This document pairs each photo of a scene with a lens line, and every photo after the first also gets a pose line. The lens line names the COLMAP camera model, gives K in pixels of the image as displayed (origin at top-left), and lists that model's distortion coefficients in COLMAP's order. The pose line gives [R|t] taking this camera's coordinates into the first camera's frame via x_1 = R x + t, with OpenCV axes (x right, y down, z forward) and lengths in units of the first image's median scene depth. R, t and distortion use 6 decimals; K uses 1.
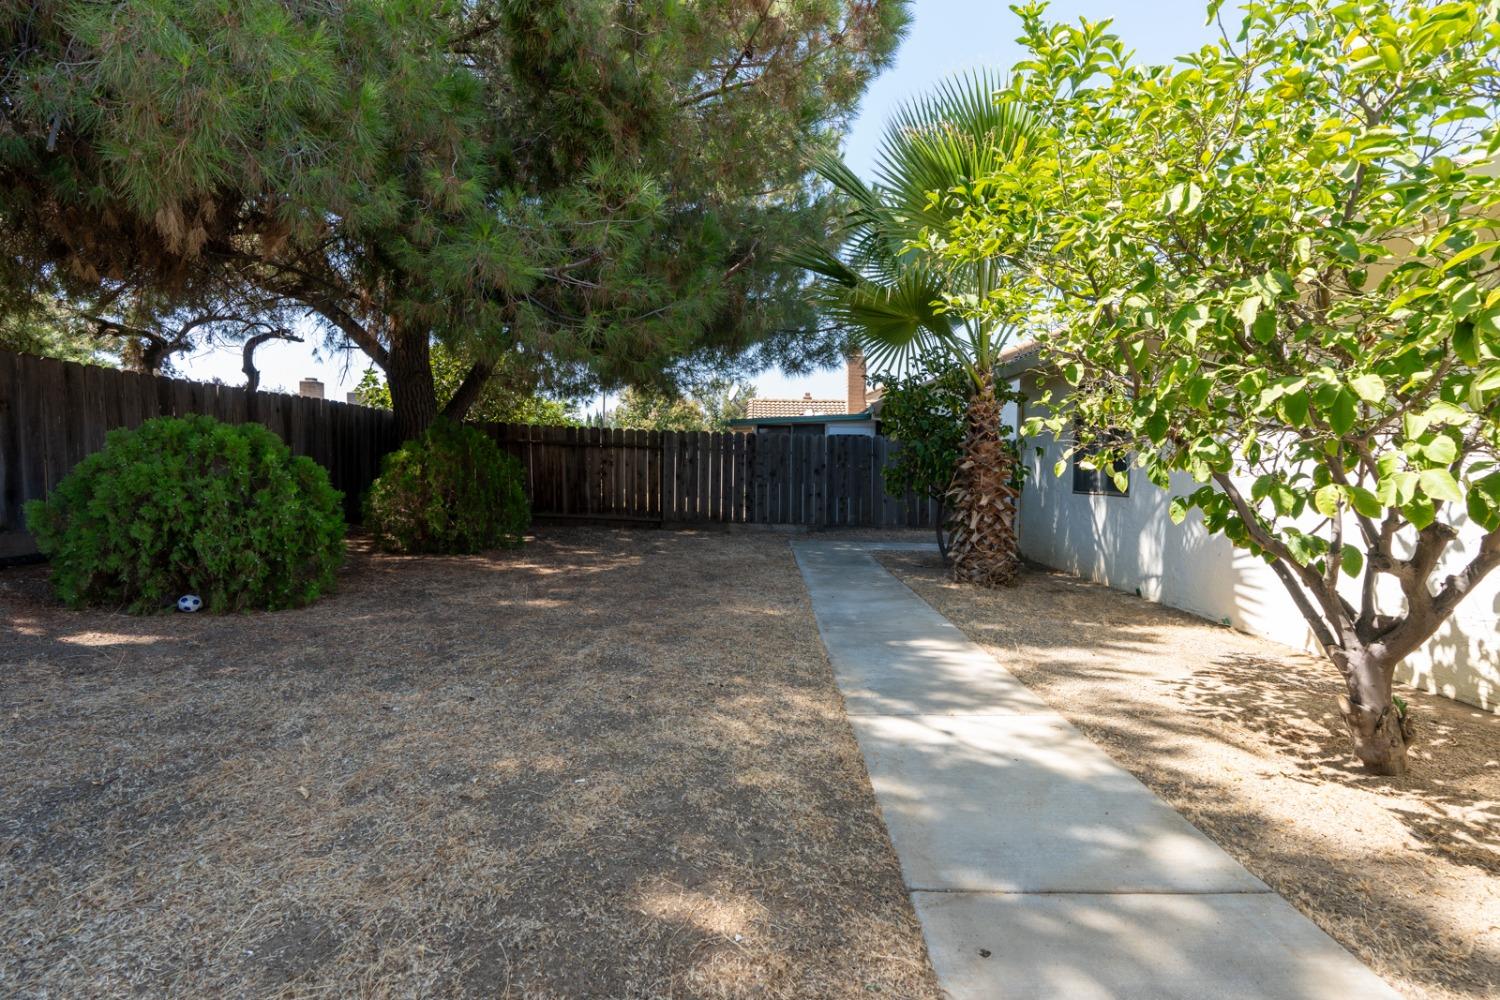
lens RADIAL K [[680.9, 0, 756.4], [0, 680.9, 496.9], [0, 0, 1]] dist [-0.001427, 0.001128]
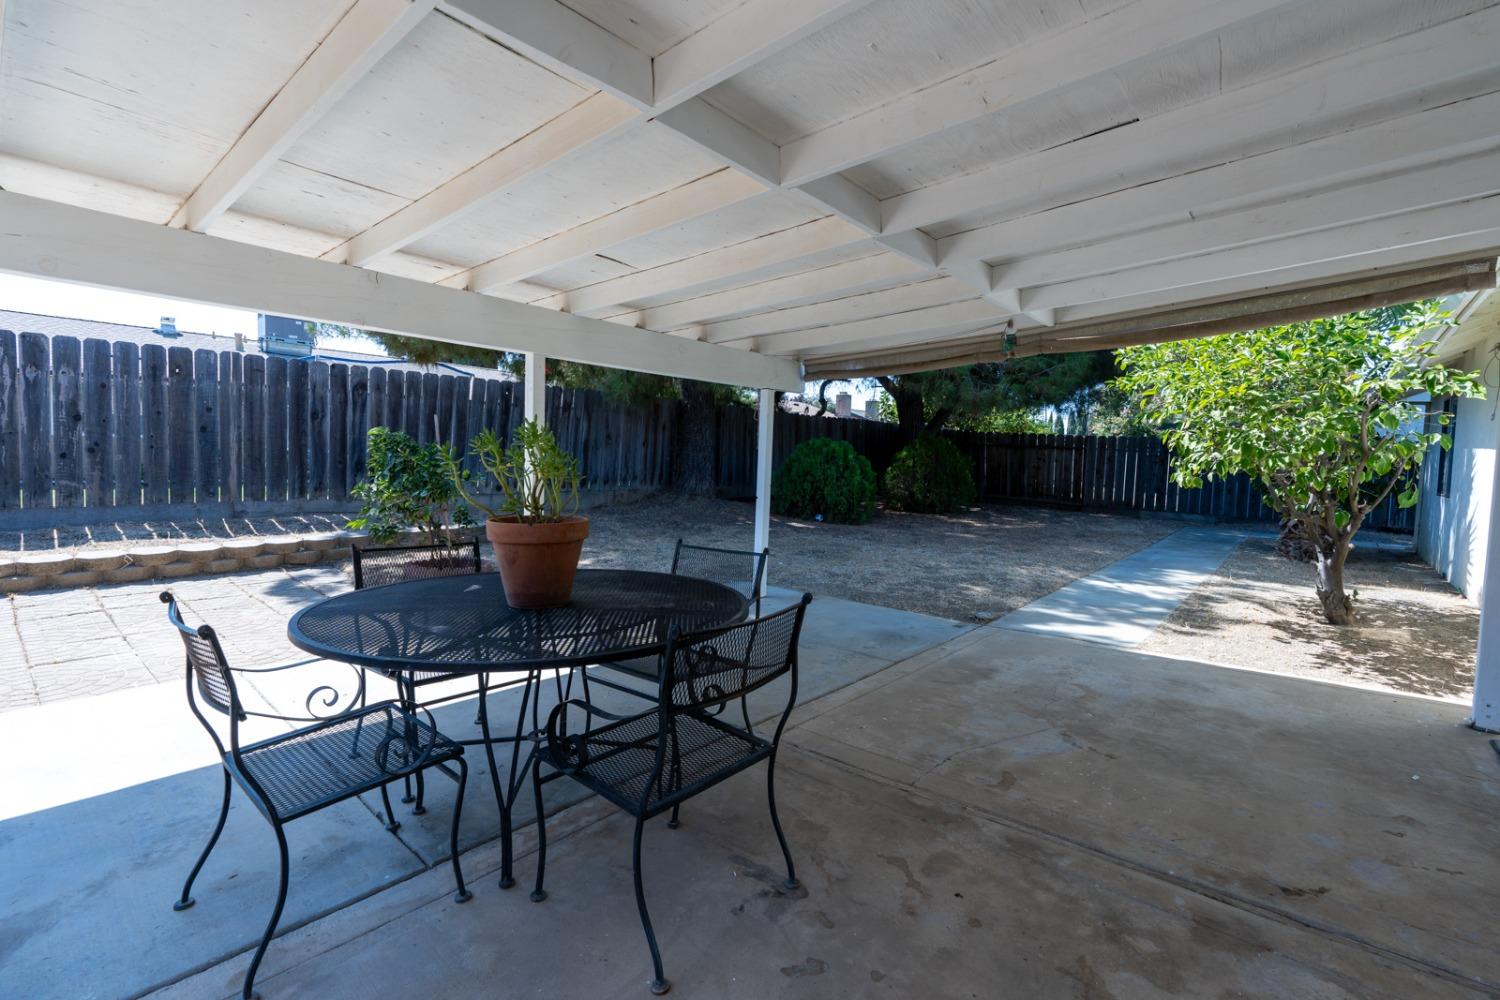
lens RADIAL K [[673.8, 0, 750.0], [0, 673.8, 500.0], [0, 0, 1]] dist [-0.001394, 0.000201]
pose [[0.765583, 0.055947, -0.640900, 0.447198], [-0.045546, 0.998425, 0.032751, 0.026416], [0.641723, 0.004117, 0.766925, -0.881718]]
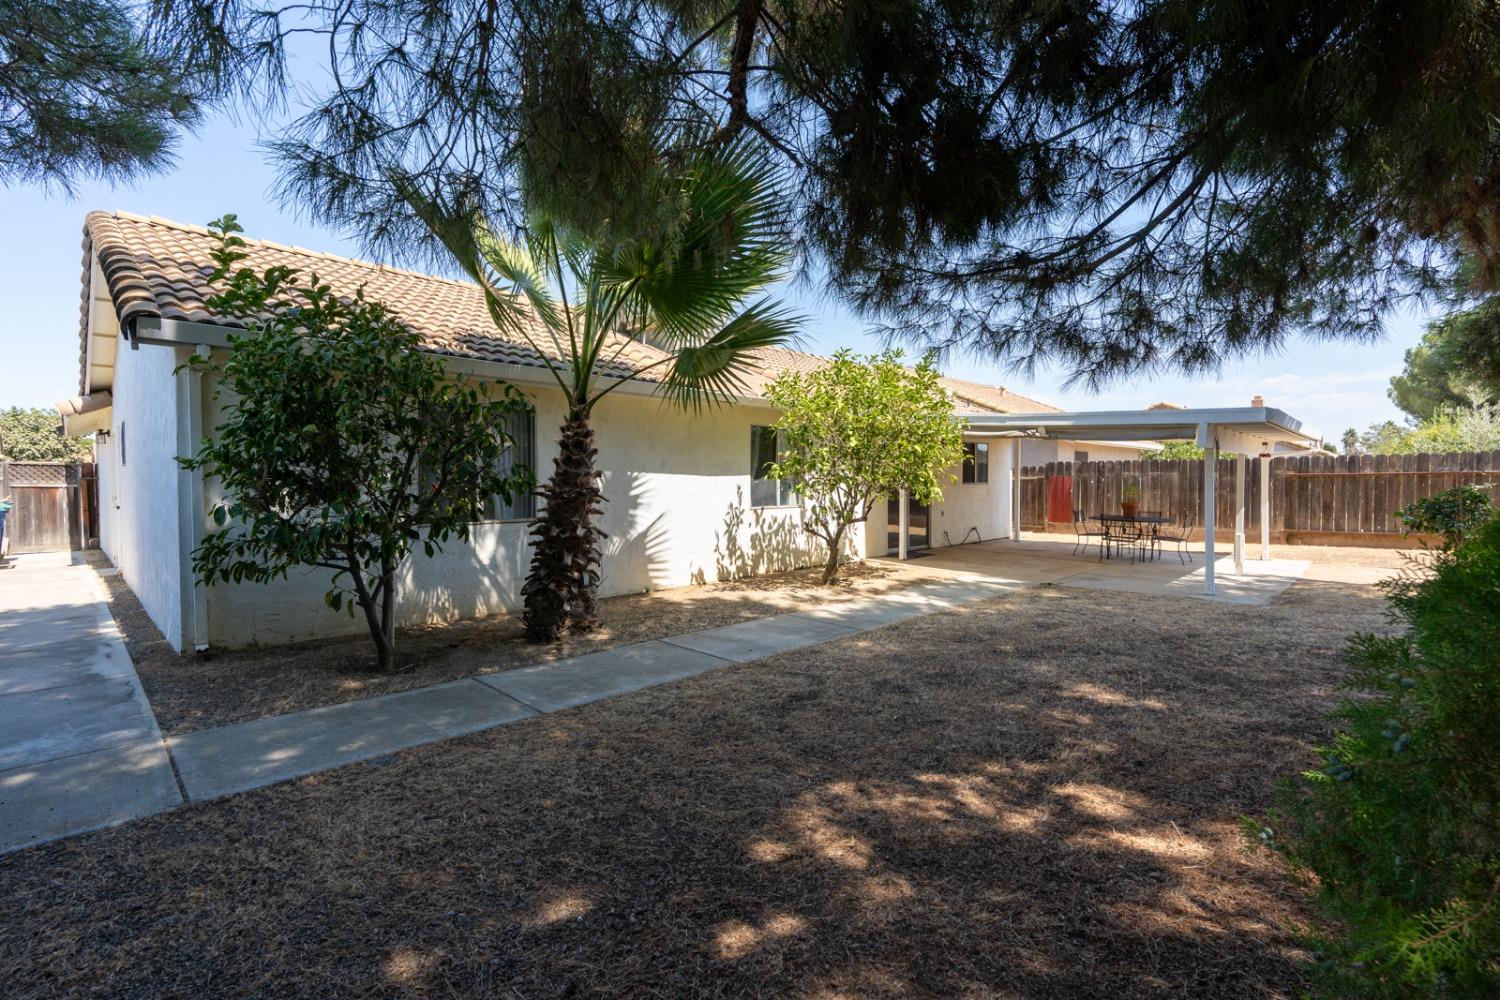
lens RADIAL K [[680.9, 0, 756.4], [0, 680.9, 496.9], [0, 0, 1]] dist [-0.001427, 0.001128]
pose [[-0.730136, -0.025990, 0.682807, -0.593946], [0.019016, 0.998116, 0.058327, -0.123518], [-0.683037, 0.055571, -0.728267, 1.958042]]
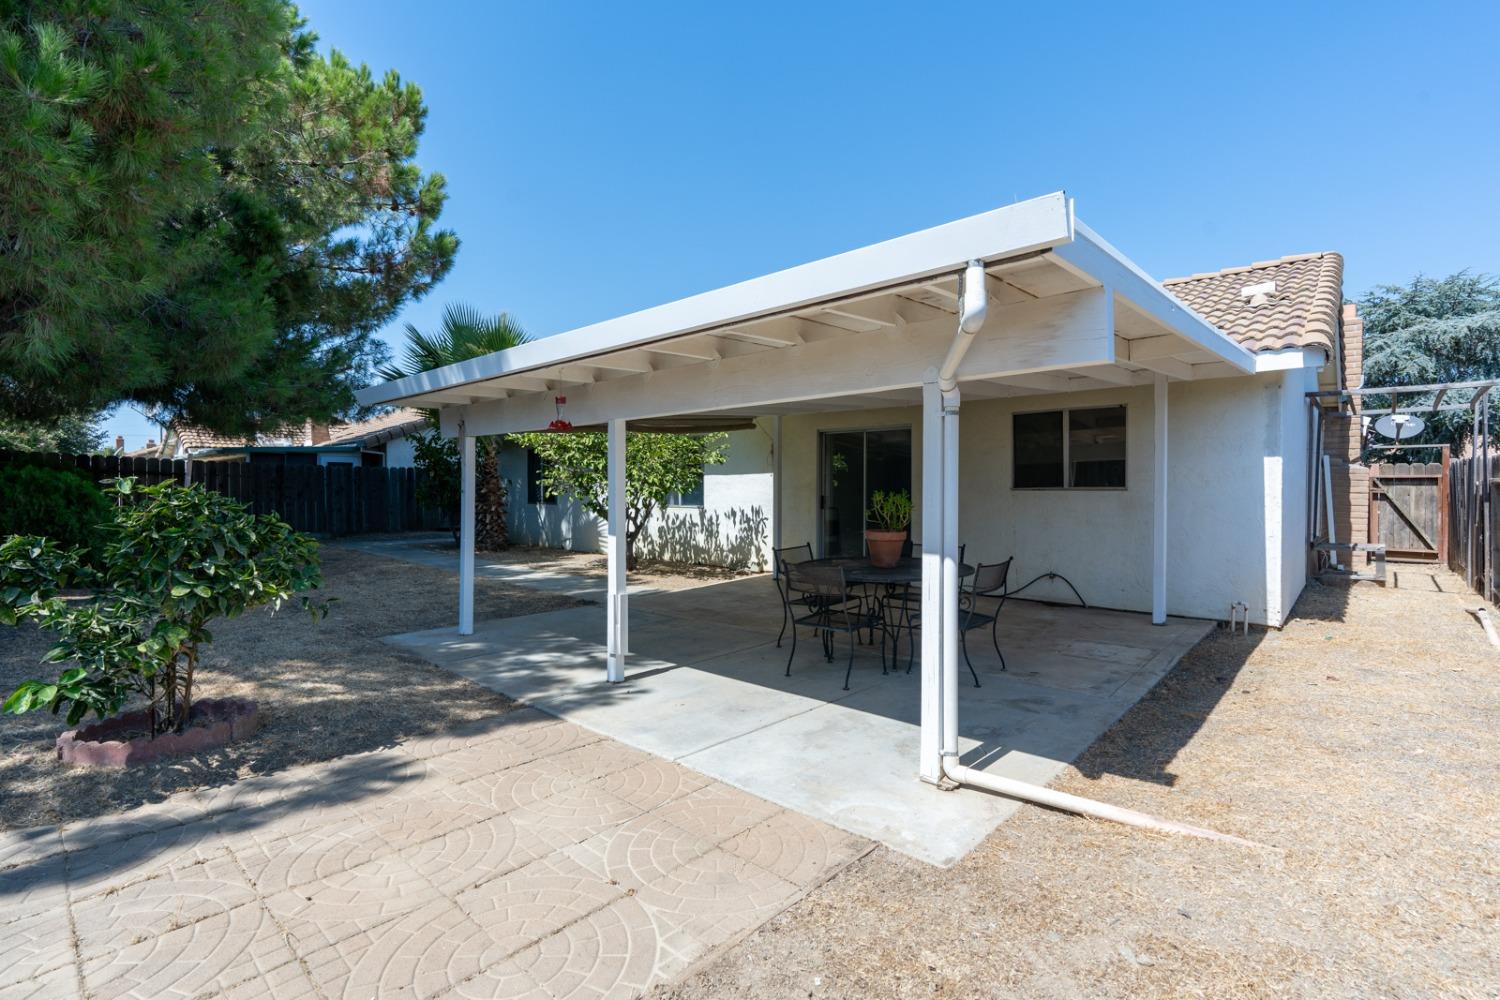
lens RADIAL K [[680.9, 0, 756.4], [0, 680.9, 496.9], [0, 0, 1]] dist [-0.001427, 0.001128]
pose [[0.659785, -0.018979, 0.751214, -0.841579], [0.031856, 0.999489, -0.002727, 0.002370], [-0.750778, 0.025730, 0.660053, -1.163669]]
